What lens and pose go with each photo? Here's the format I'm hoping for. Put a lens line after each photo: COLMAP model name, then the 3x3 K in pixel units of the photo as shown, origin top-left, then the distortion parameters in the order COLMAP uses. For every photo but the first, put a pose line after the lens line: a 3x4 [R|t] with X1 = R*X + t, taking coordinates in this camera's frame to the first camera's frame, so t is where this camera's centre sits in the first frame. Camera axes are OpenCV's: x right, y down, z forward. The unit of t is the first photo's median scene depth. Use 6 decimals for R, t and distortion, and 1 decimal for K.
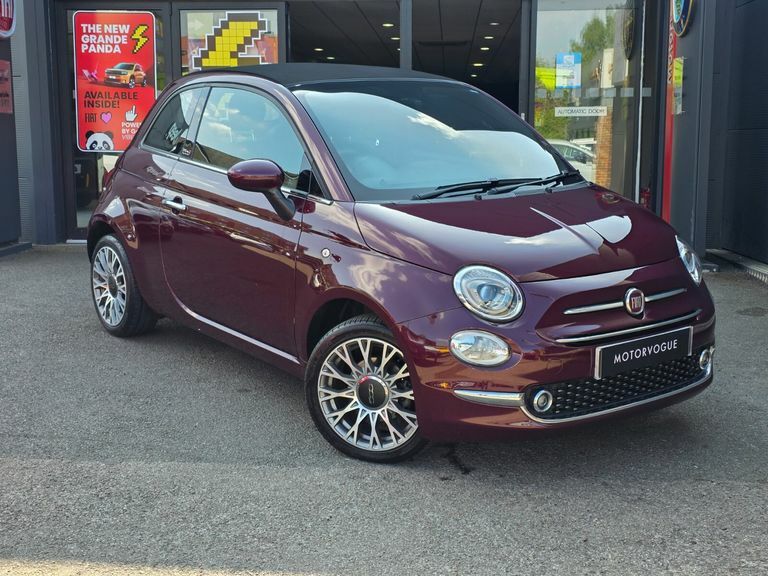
lens RADIAL K [[973.1, 0, 384.0], [0, 973.1, 288.0], [0, 0, 1]] dist [0.062637, -0.064411]
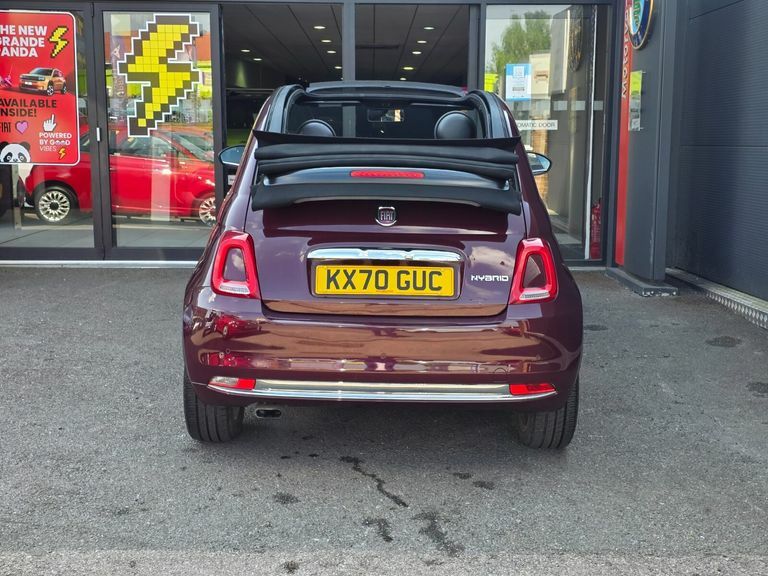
lens RADIAL K [[966.7, 0, 386.1], [0, 966.7, 298.2], [0, 0, 1]] dist [0.023629, 0.028971]
pose [[0.996425, -0.008094, 0.084095, -0.021556], [0.006927, 0.999876, 0.014159, -0.024471], [-0.084199, -0.013526, 0.996357, 0.062186]]
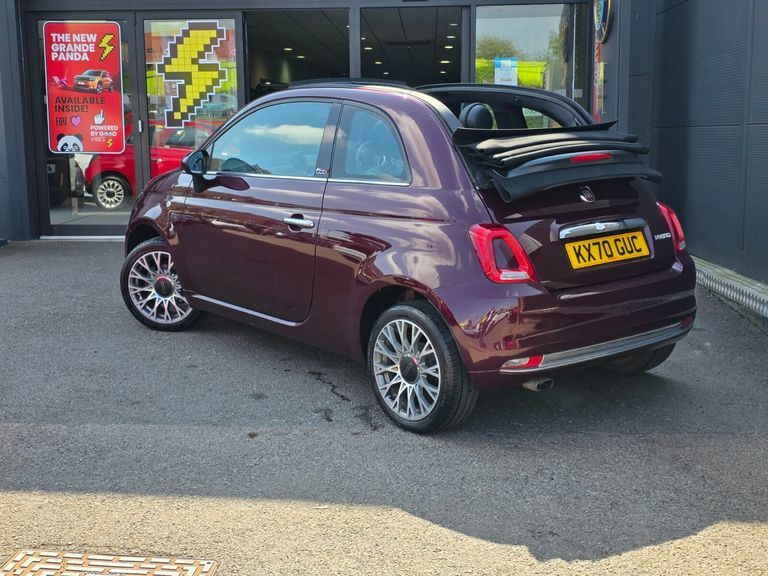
lens RADIAL K [[982.3, 0, 384.0], [0, 982.3, 288.0], [0, 0, 1]] dist [0.061788, -0.071800]
pose [[0.999862, -0.011764, 0.011753, 0.037824], [0.011696, 0.999915, 0.005806, 0.005653], [-0.011820, -0.005668, 0.999914, -0.083917]]
